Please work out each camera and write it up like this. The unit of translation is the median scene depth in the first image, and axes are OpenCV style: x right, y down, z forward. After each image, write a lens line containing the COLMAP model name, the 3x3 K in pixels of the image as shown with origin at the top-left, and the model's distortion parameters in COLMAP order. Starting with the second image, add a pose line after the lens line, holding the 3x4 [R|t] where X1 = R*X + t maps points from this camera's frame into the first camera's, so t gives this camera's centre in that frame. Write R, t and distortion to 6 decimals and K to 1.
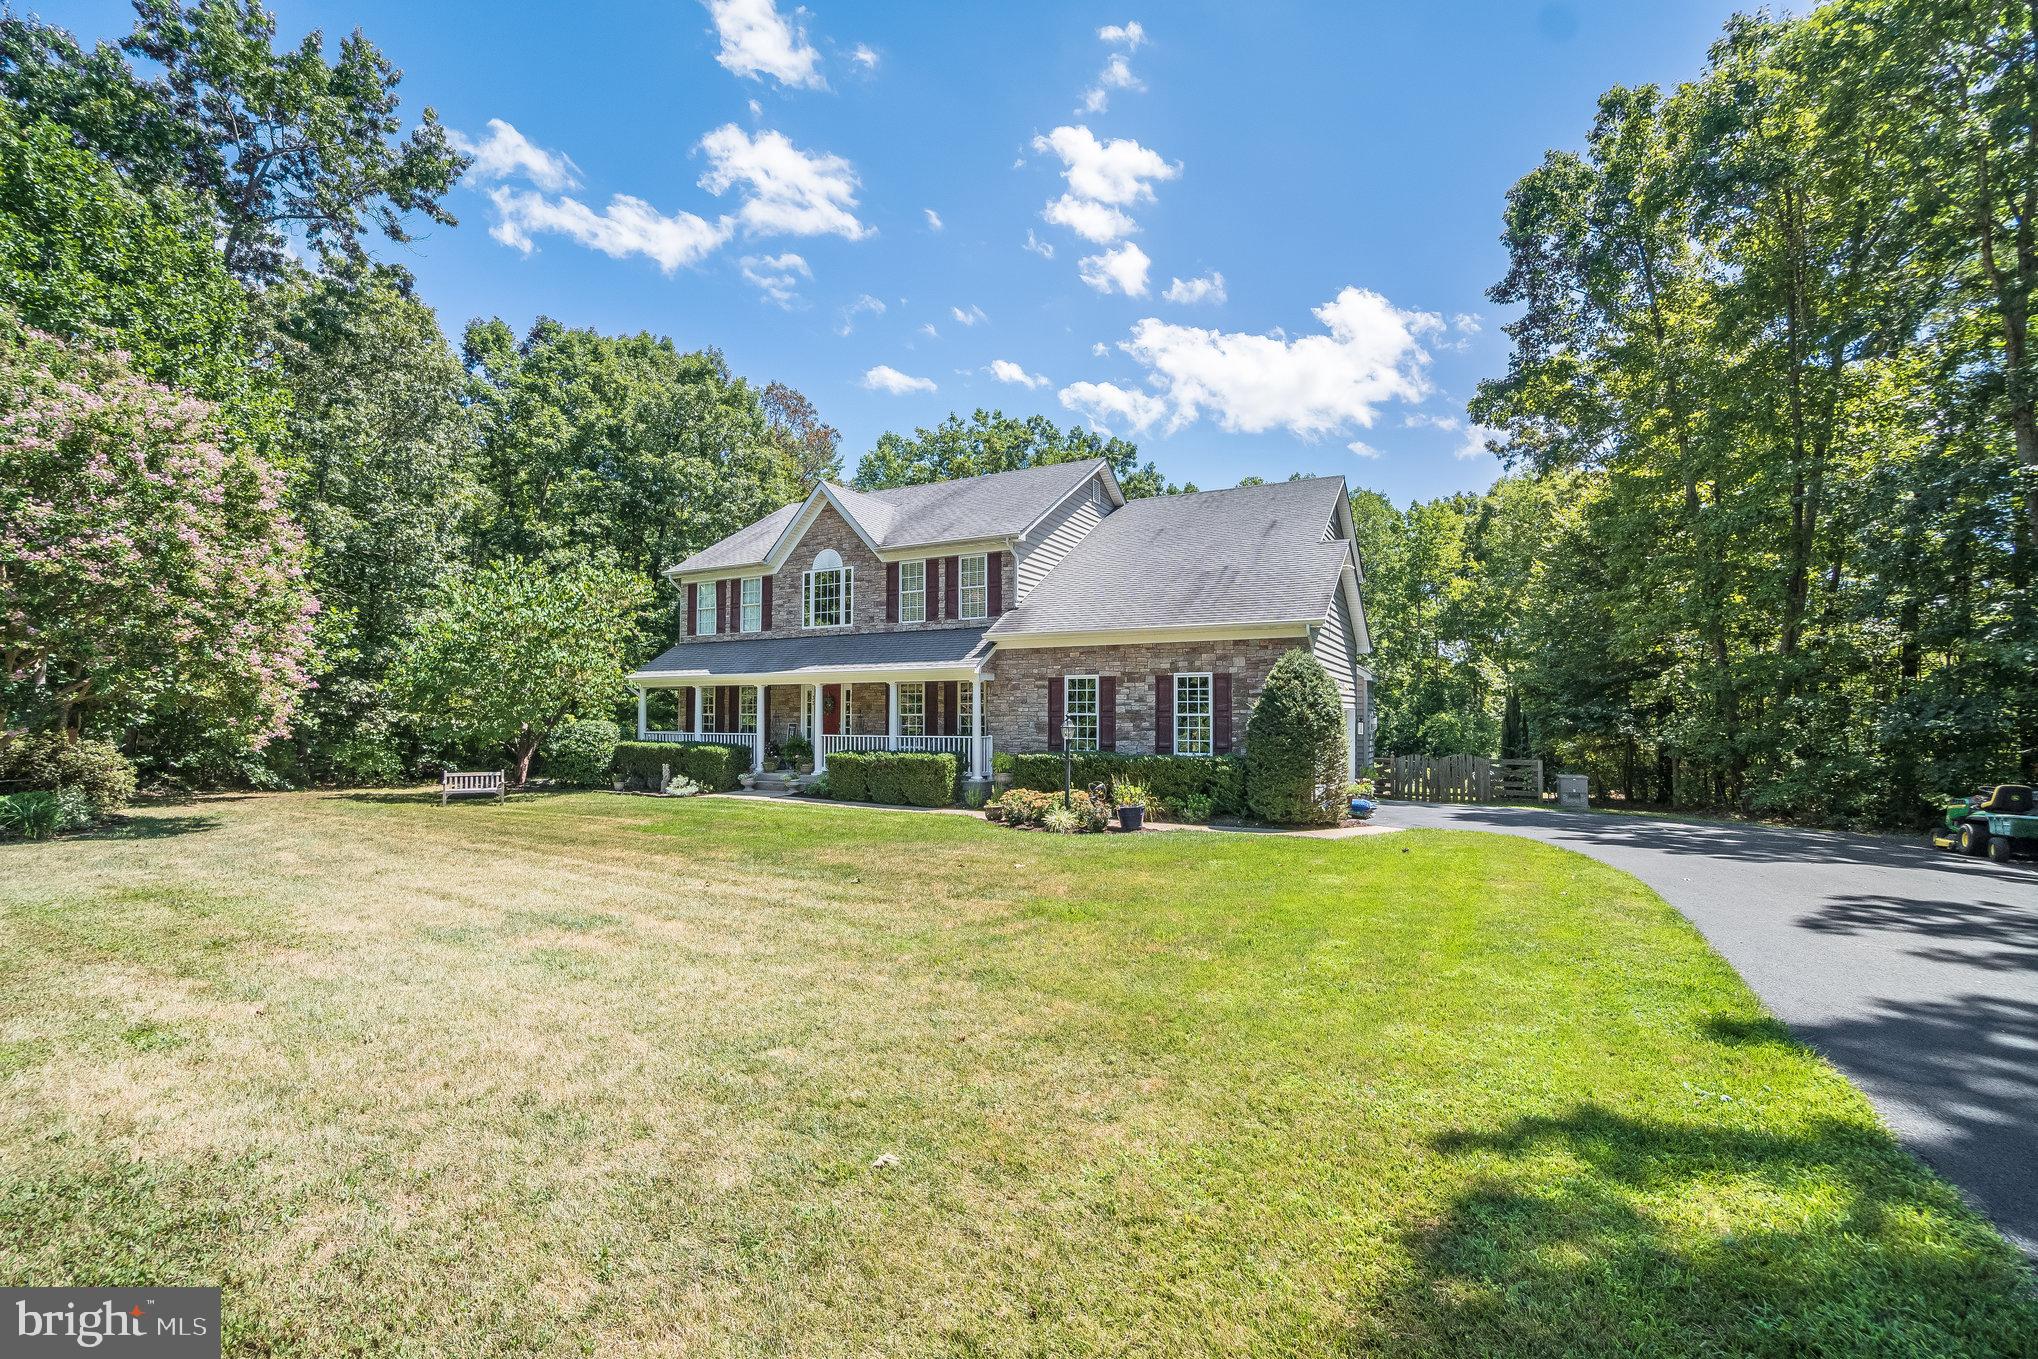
lens RADIAL K [[908.5, 0, 1004.3], [0, 908.5, 686.8], [0, 0, 1]] dist [-0.051947, 0.017635]
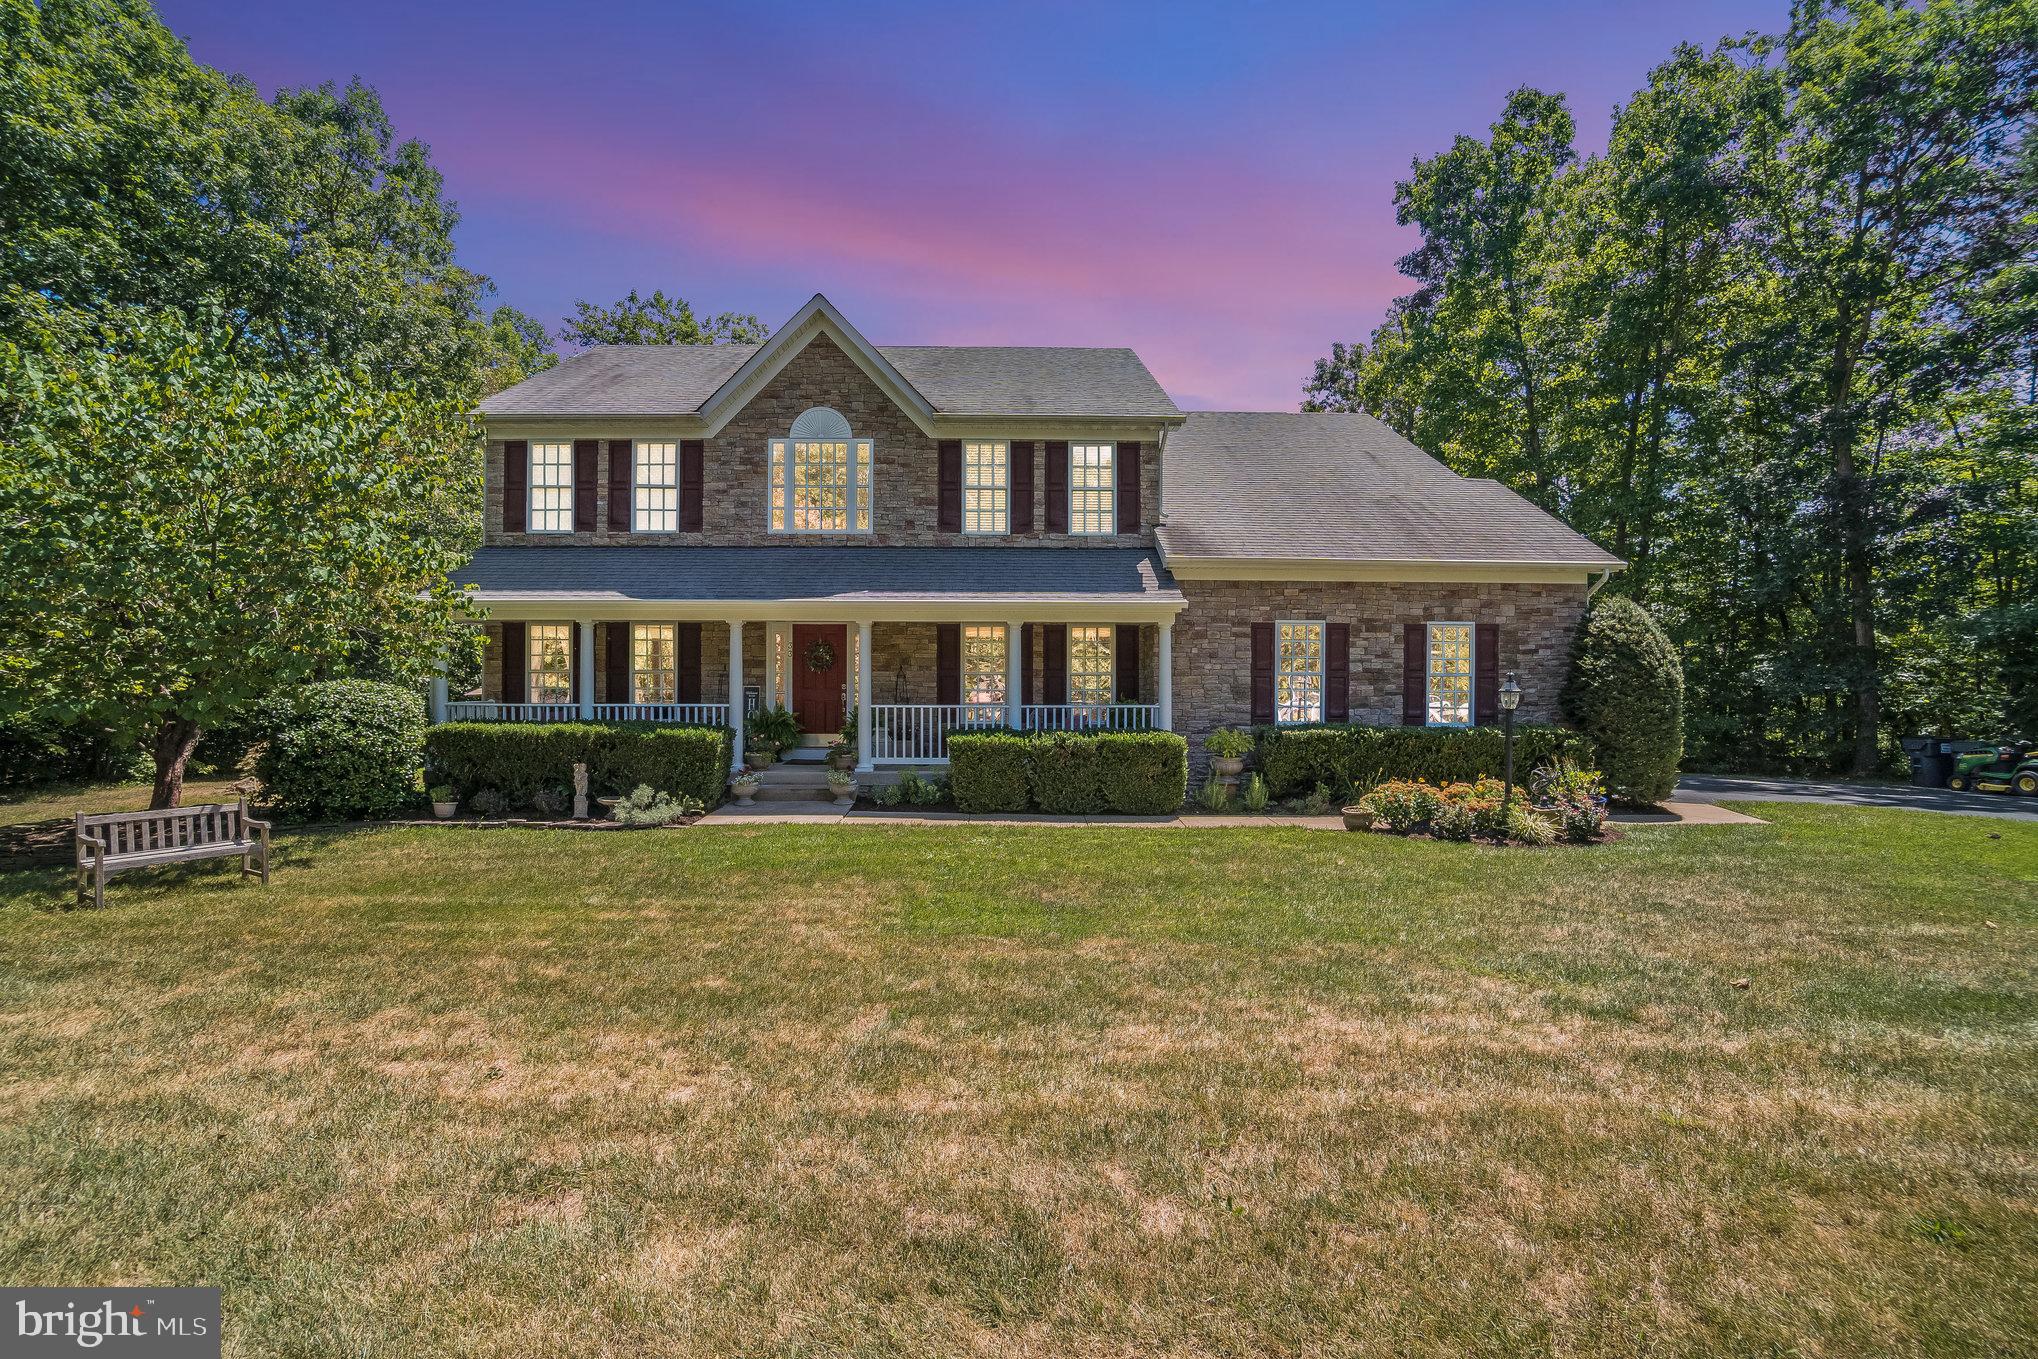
lens RADIAL K [[908.5, 0, 1028.7], [0, 908.5, 679.4], [0, 0, 1]] dist [-0.051947, 0.017635]
pose [[0.861552, 0.004225, 0.507651, -0.434709], [-0.019236, 0.999519, 0.024328, 0.019308], [-0.507304, -0.030725, 0.861219, 0.437788]]
